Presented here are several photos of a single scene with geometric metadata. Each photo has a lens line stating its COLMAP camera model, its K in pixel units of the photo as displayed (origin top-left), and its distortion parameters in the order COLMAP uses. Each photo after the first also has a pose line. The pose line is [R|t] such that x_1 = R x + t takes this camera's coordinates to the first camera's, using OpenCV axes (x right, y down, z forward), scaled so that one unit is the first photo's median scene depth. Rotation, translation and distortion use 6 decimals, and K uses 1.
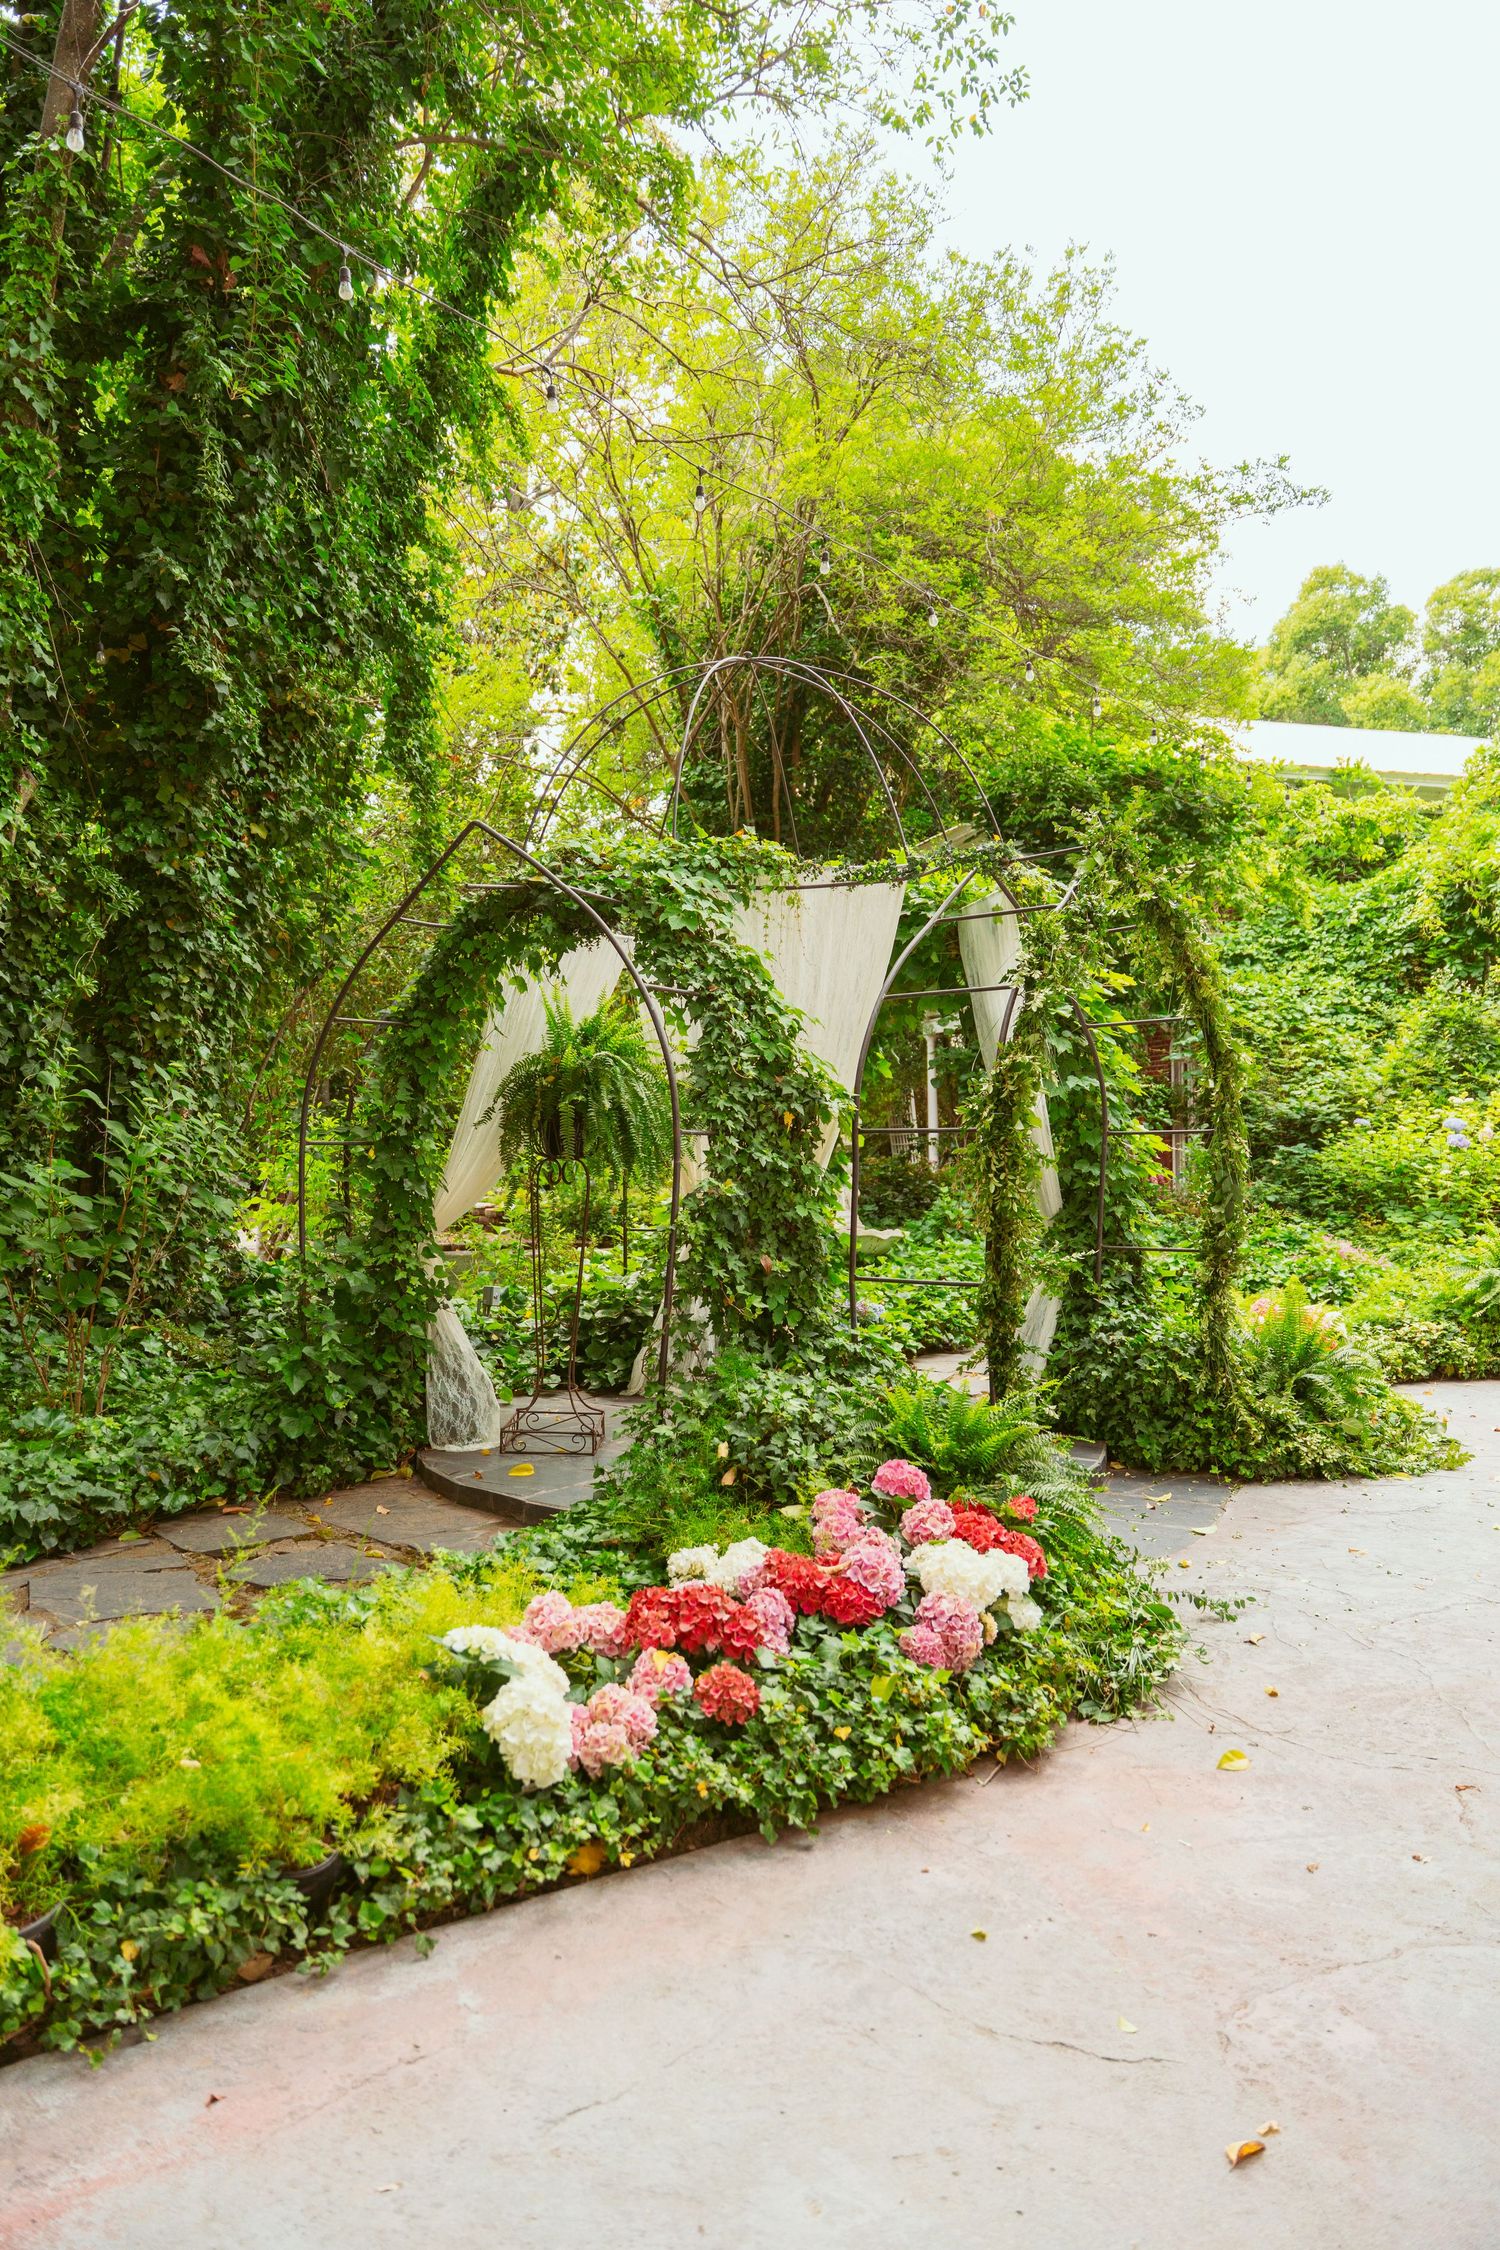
lens RADIAL K [[1518.1, 0, 743.1], [0, 1518.1, 1130.6], [0, 0, 1]] dist [0.006529, -0.015035]
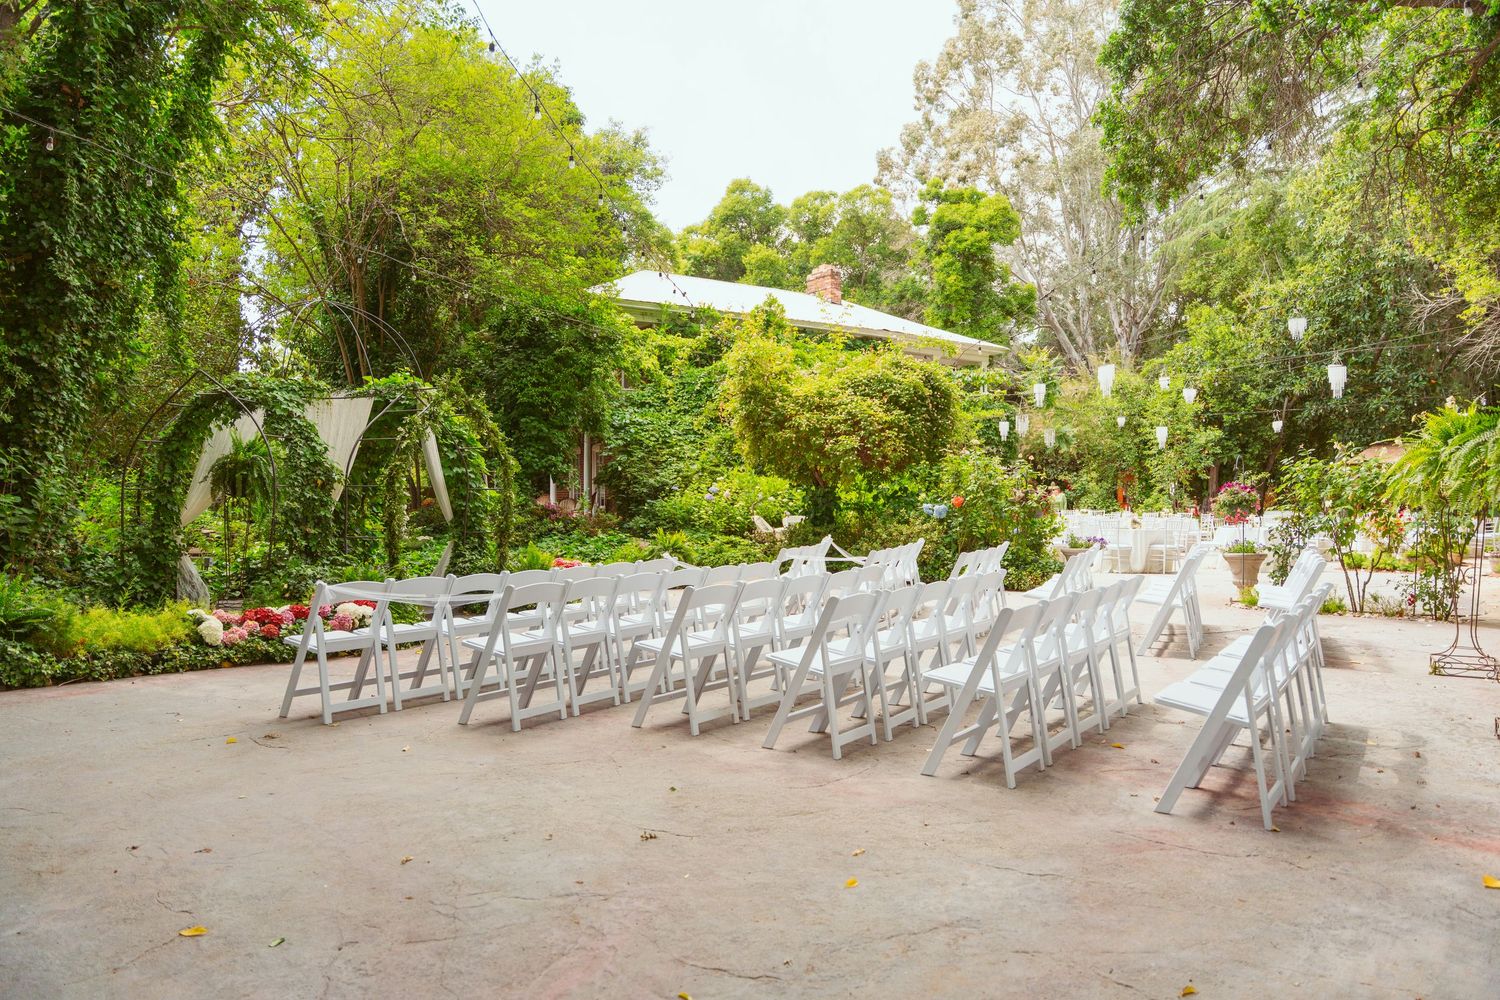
lens RADIAL K [[1012.1, 0, 756.9], [0, 1012.1, 501.5], [0, 0, 1]] dist [0.006529, -0.015035]
pose [[0.948099, 0.008332, 0.317866, 0.138536], [-0.010786, 0.999924, 0.005963, 0.006356], [-0.317792, -0.009083, 0.948117, -0.737592]]
